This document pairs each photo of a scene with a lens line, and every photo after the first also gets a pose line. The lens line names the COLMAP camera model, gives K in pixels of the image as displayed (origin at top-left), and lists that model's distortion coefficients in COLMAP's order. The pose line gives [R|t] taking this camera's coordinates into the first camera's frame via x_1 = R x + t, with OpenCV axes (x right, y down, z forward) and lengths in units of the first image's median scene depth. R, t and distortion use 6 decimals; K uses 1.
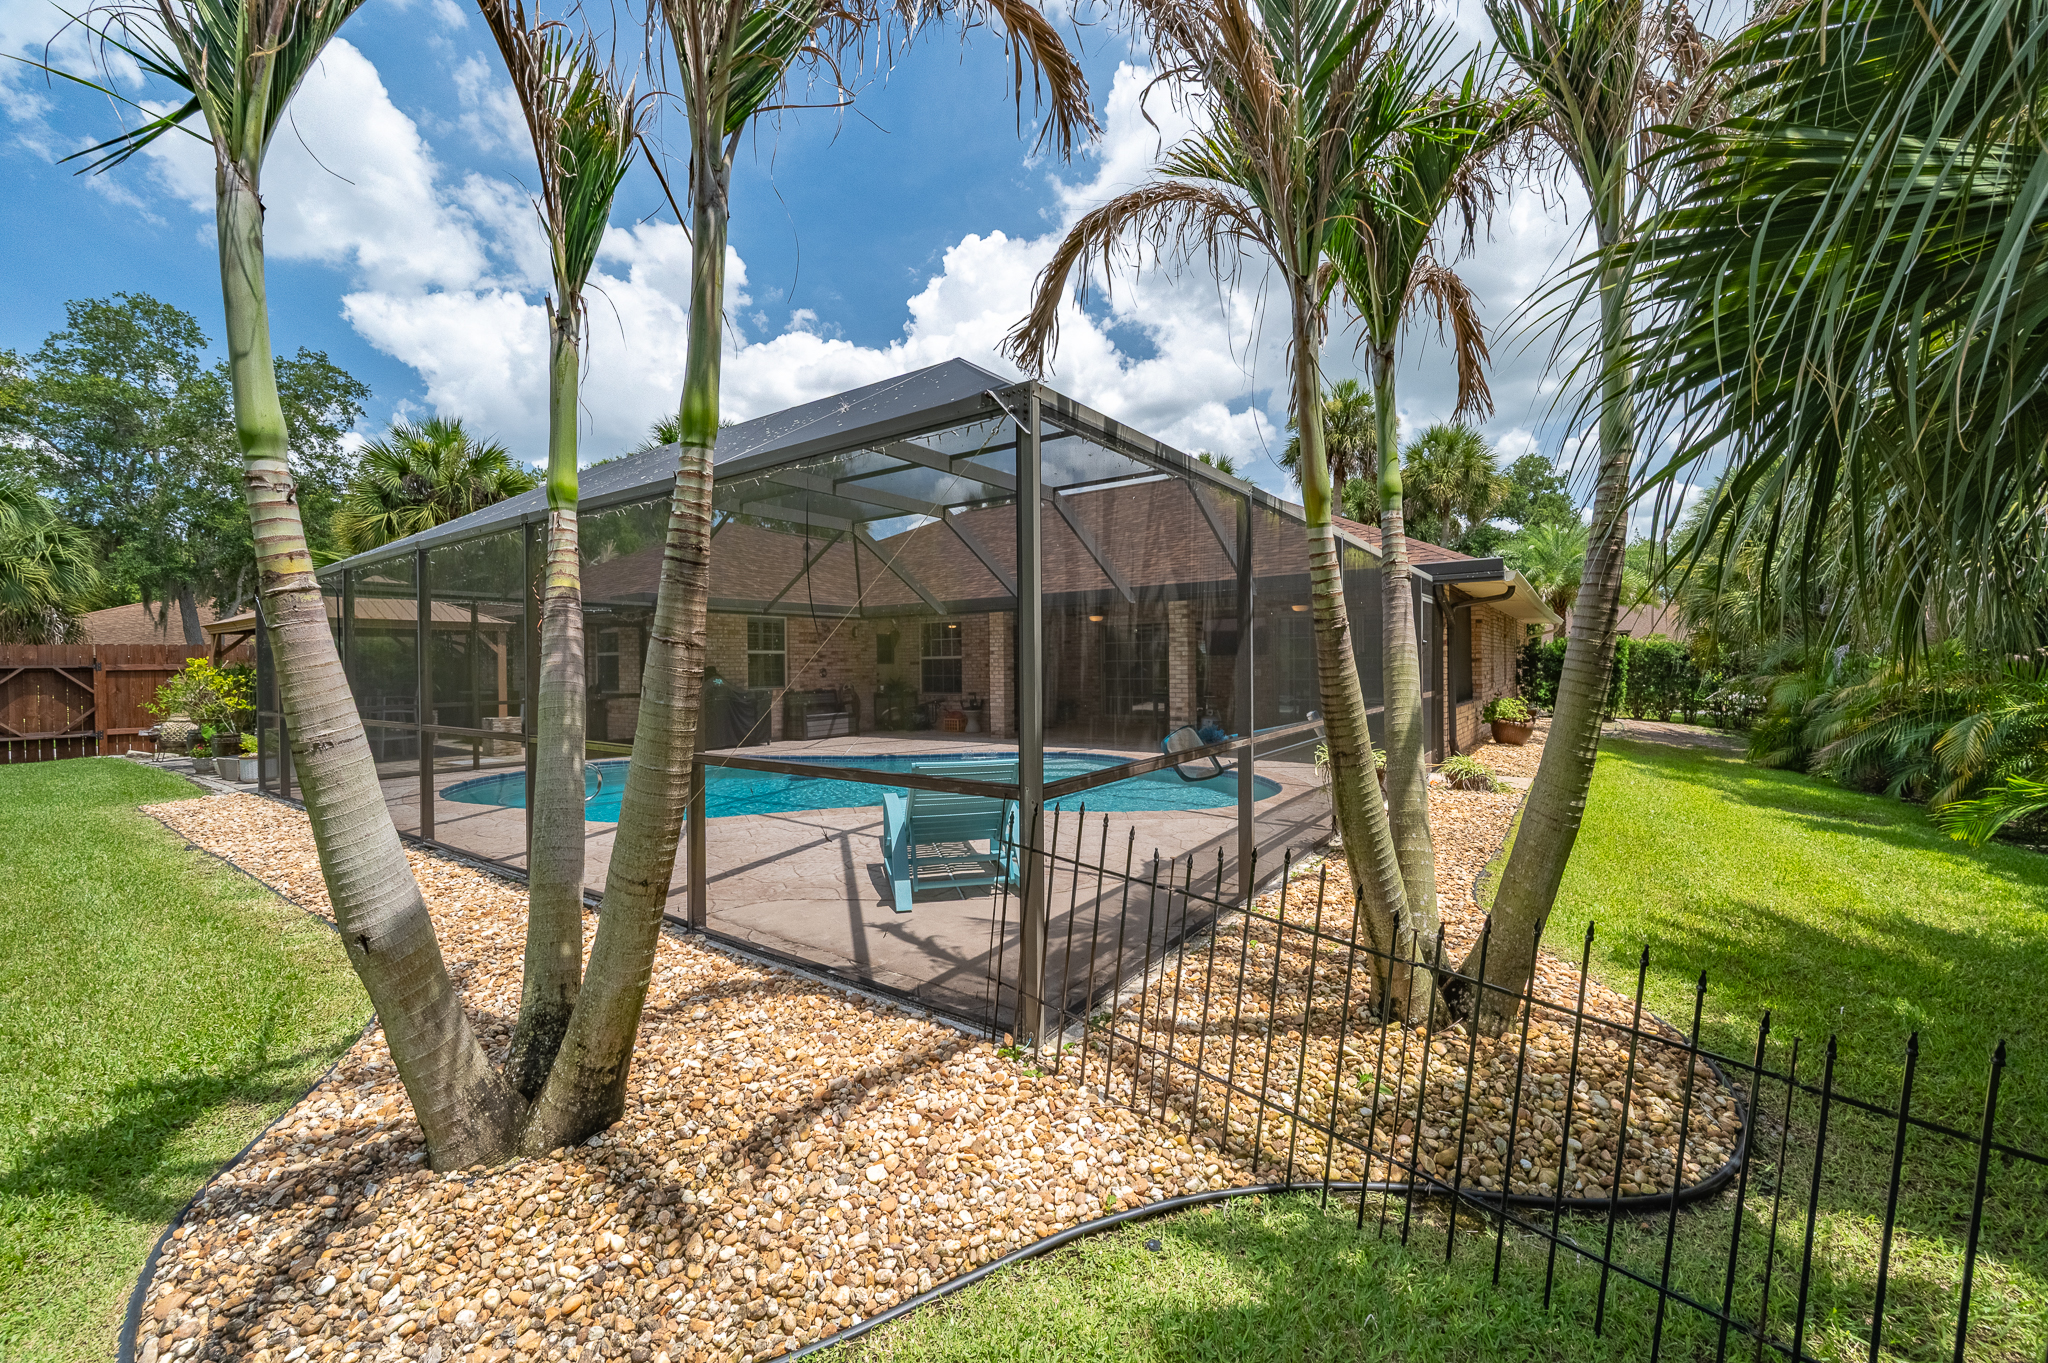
lens RADIAL K [[806.6, 0, 1021.7], [0, 806.6, 666.3], [0, 0, 1]] dist [-0.002959, 0.000343]
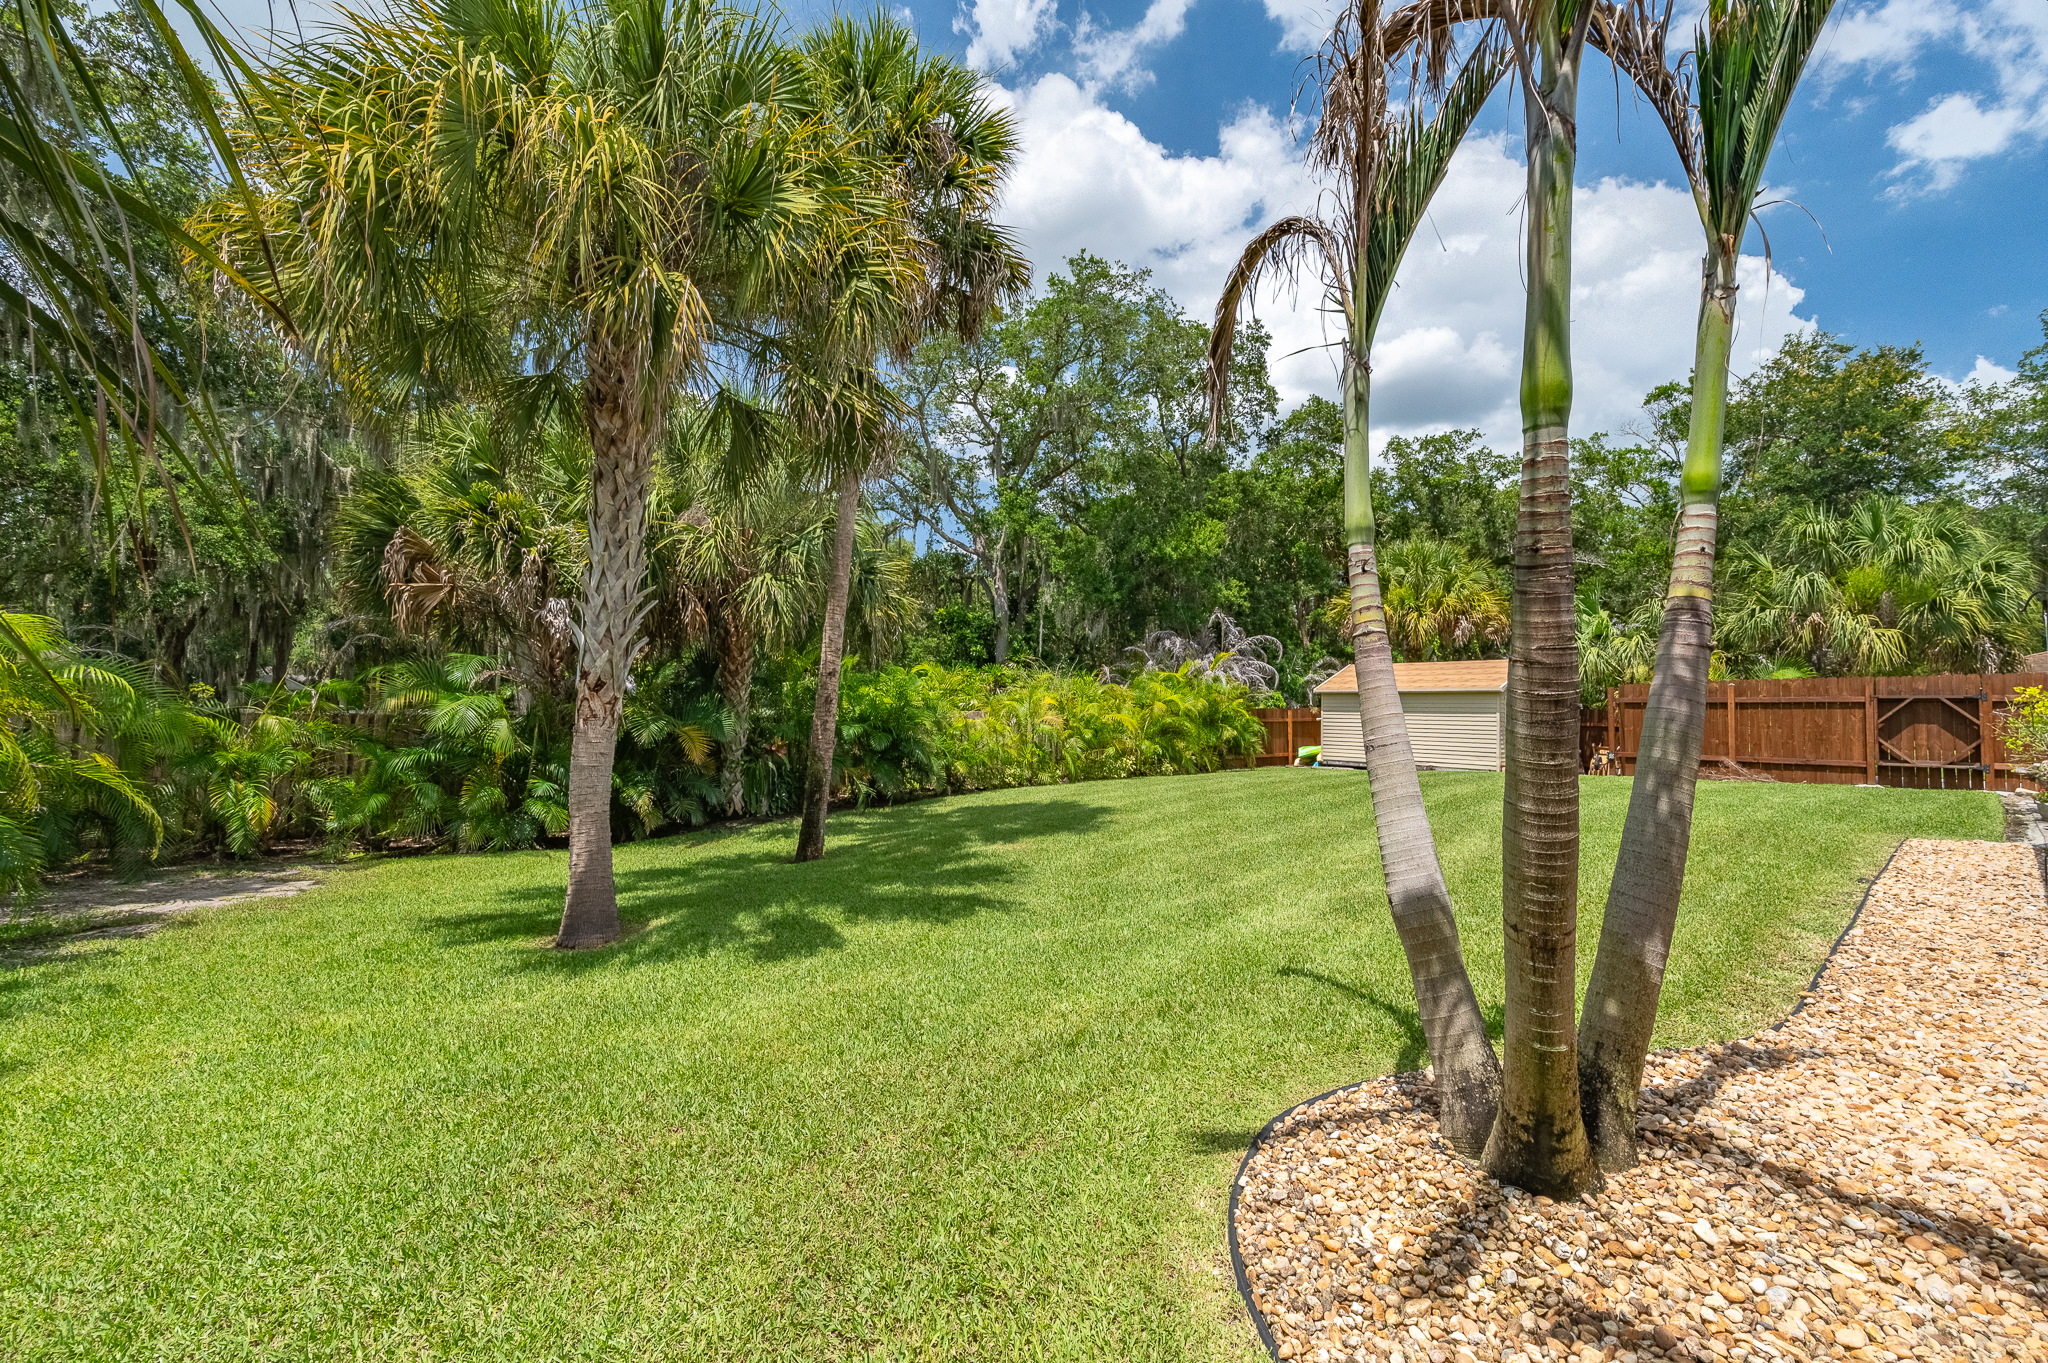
lens RADIAL K [[851.8, 0, 1027.1], [0, 851.8, 670.3], [0, 0, 1]] dist [0.002497, 0.000438]
pose [[-0.227762, -0.028113, -0.973311, 0.109943], [-0.003746, 0.999601, -0.027996, 0.001648], [0.973710, -0.002731, -0.227776, 0.126267]]
